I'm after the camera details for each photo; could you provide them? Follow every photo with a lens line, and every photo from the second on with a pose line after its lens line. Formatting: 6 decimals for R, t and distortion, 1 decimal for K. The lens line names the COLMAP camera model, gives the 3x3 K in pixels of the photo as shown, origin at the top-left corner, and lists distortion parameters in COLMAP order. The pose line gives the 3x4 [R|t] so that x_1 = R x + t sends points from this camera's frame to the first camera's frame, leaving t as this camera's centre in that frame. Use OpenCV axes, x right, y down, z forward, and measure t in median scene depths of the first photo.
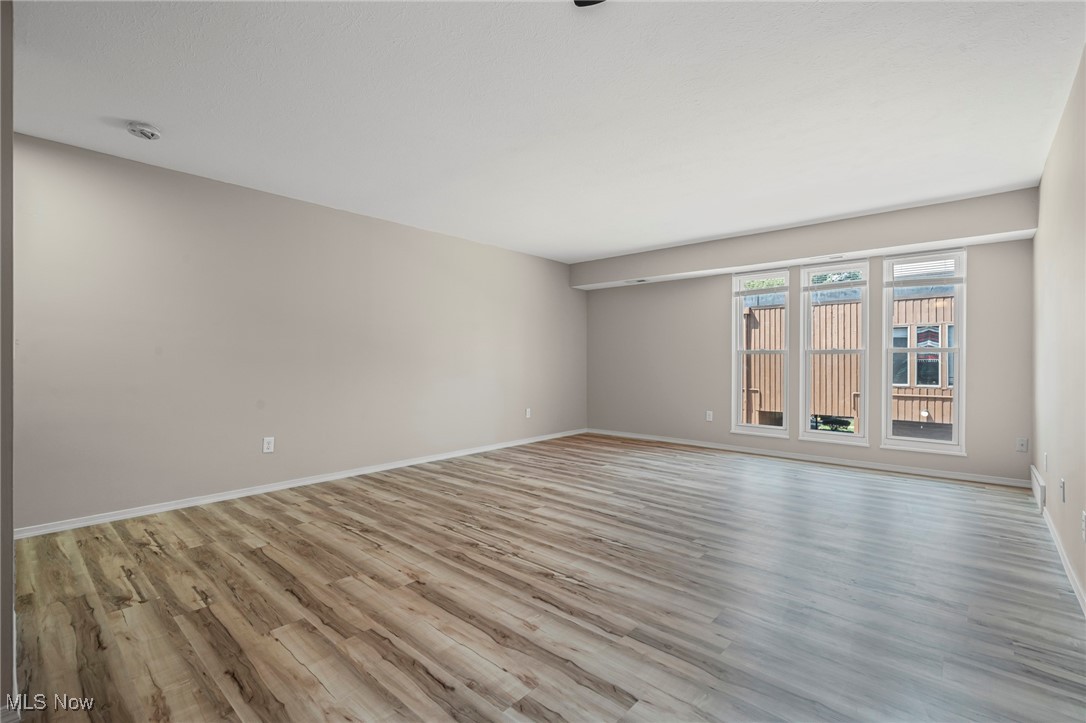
lens RADIAL K [[488.2, 0, 538.0], [0, 488.2, 364.0], [0, 0, 1]] dist [-0.002496, -0.000315]
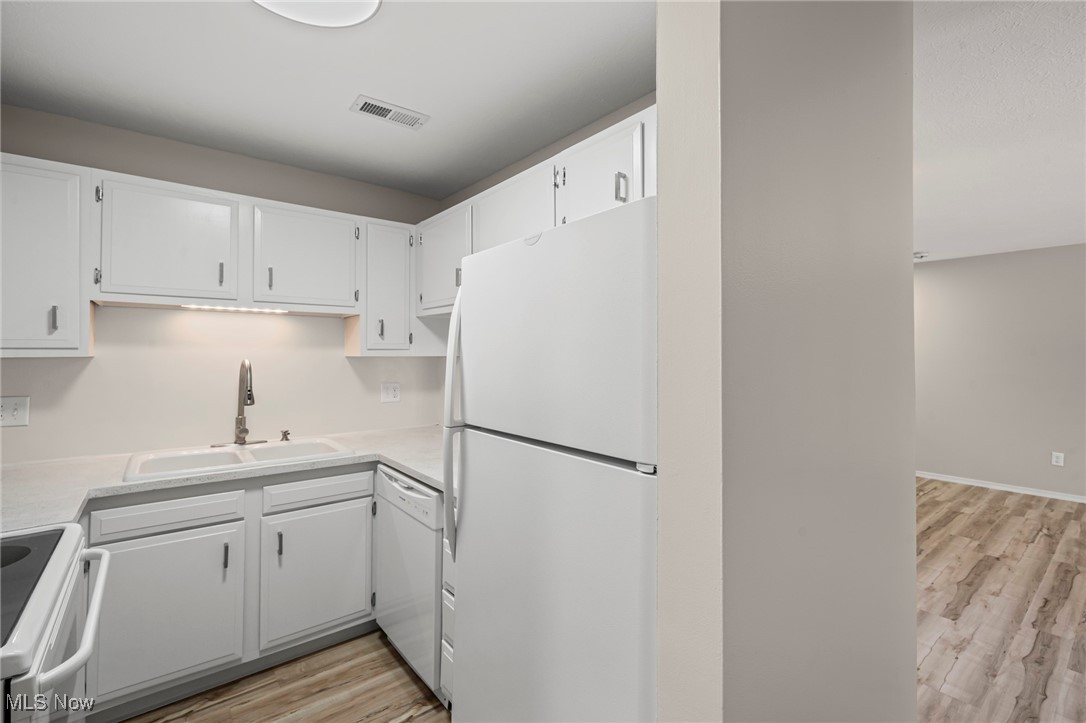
lens RADIAL K [[466.2, 0, 534.5], [0, 466.2, 355.7], [0, 0, 1]] dist [-0.014741, -0.000802]
pose [[-0.190931, -0.001012, -0.981603, 1.062775], [-0.007635, 0.999971, 0.000454, -0.104834], [0.981574, 0.007582, -0.190933, -0.055139]]
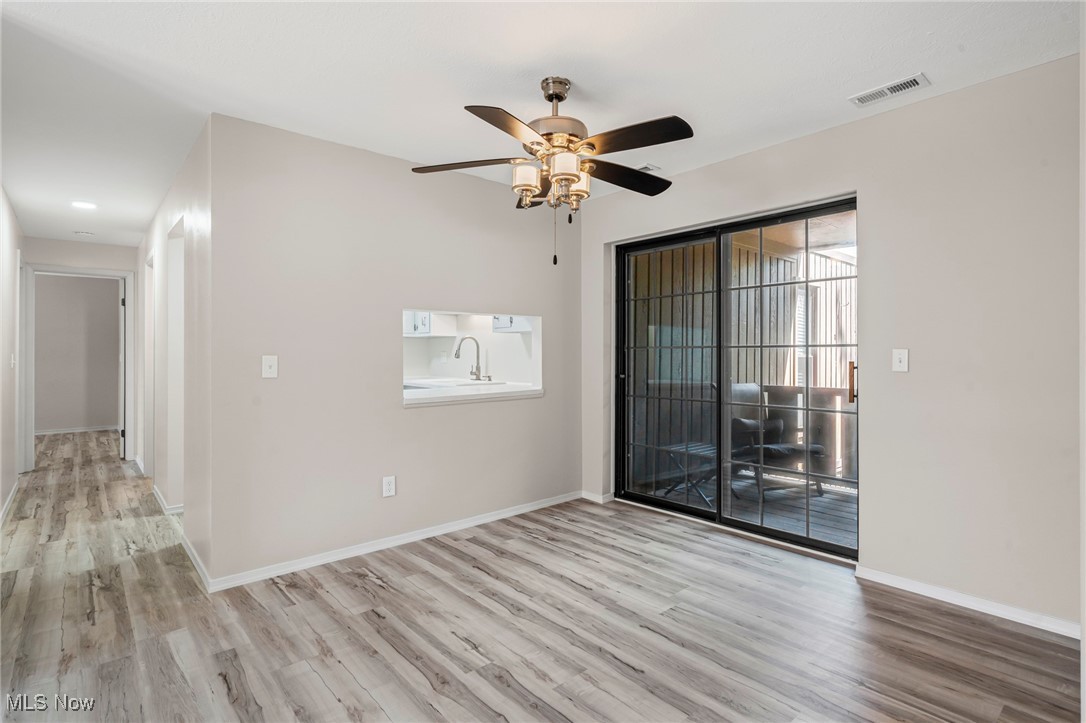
lens RADIAL K [[545.5, 0, 534.7], [0, 545.5, 351.1], [0, 0, 1]] dist [0.003743, -0.001335]
pose [[-0.991836, 0.001983, 0.127507, -0.086239], [0.002449, 0.999991, 0.003495, -0.048389], [-0.127498, 0.003779, -0.991832, 1.077302]]
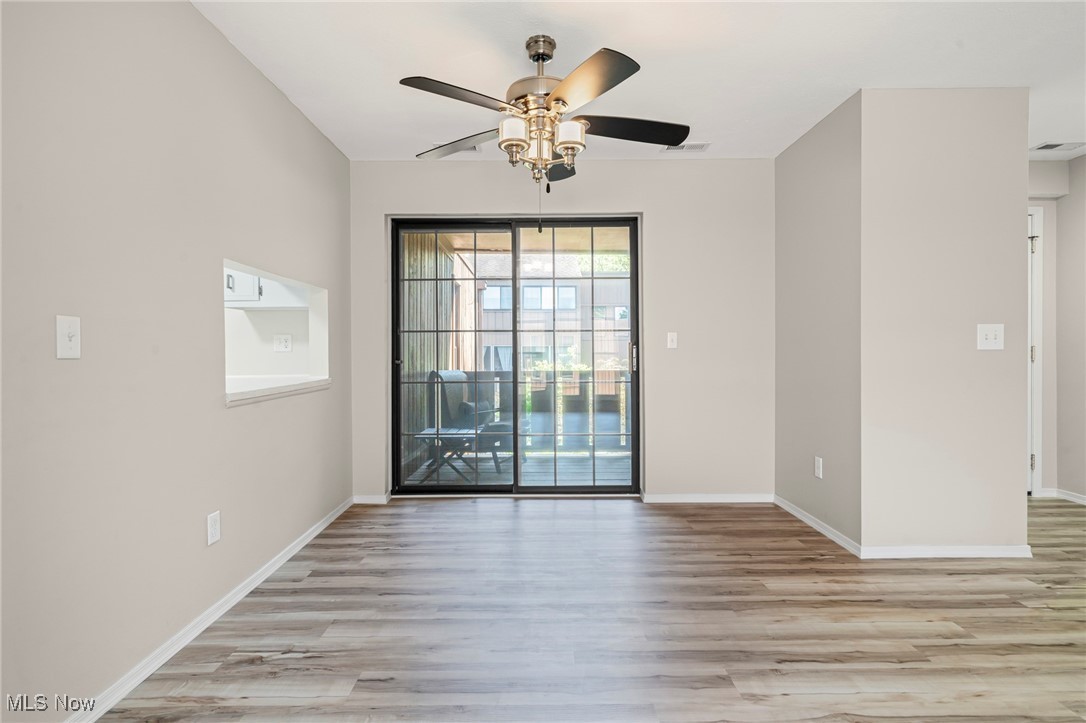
lens RADIAL K [[560.3, 0, 542.9], [0, 560.3, 355.1], [0, 0, 1]] dist [0.002051, 0.000457]
pose [[-0.737488, 0.006984, -0.675325, 0.559274], [-0.001090, 0.999933, 0.011530, -0.007051], [0.675360, 0.009239, -0.737430, 0.849293]]
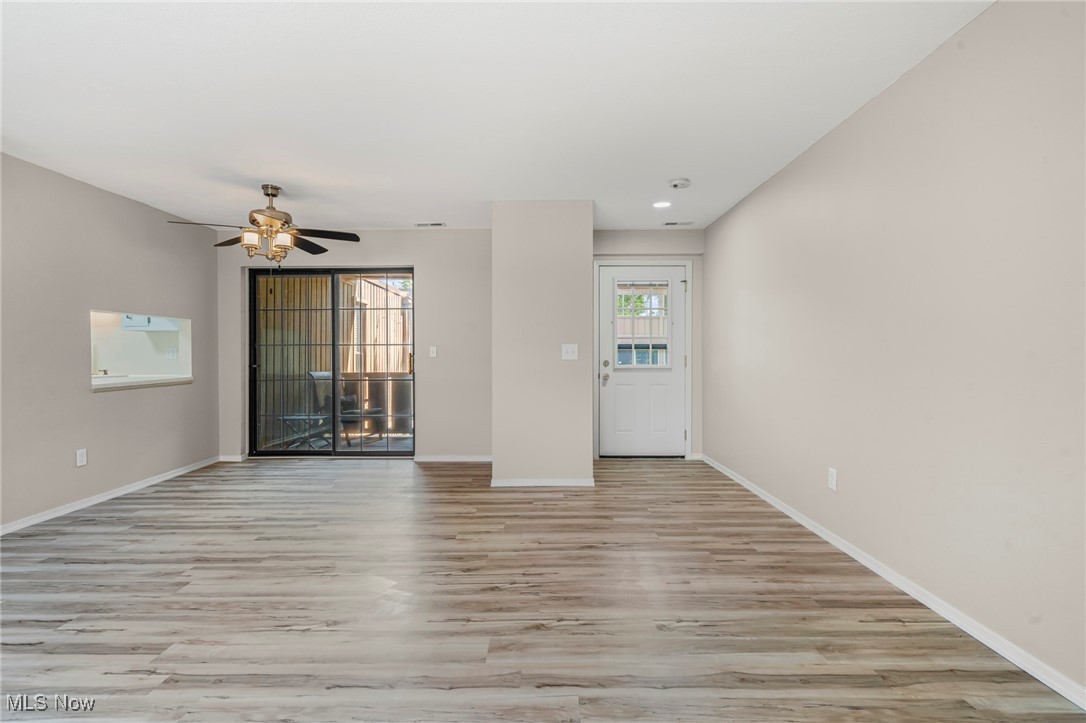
lens RADIAL K [[545.5, 0, 544.1], [0, 545.5, 356.9], [0, 0, 1]] dist [0.003743, -0.001335]
pose [[-0.746420, 0.005725, -0.665450, 0.416476], [-0.001987, 0.999939, 0.010831, -0.031296], [0.665472, 0.009406, -0.746364, 1.791651]]
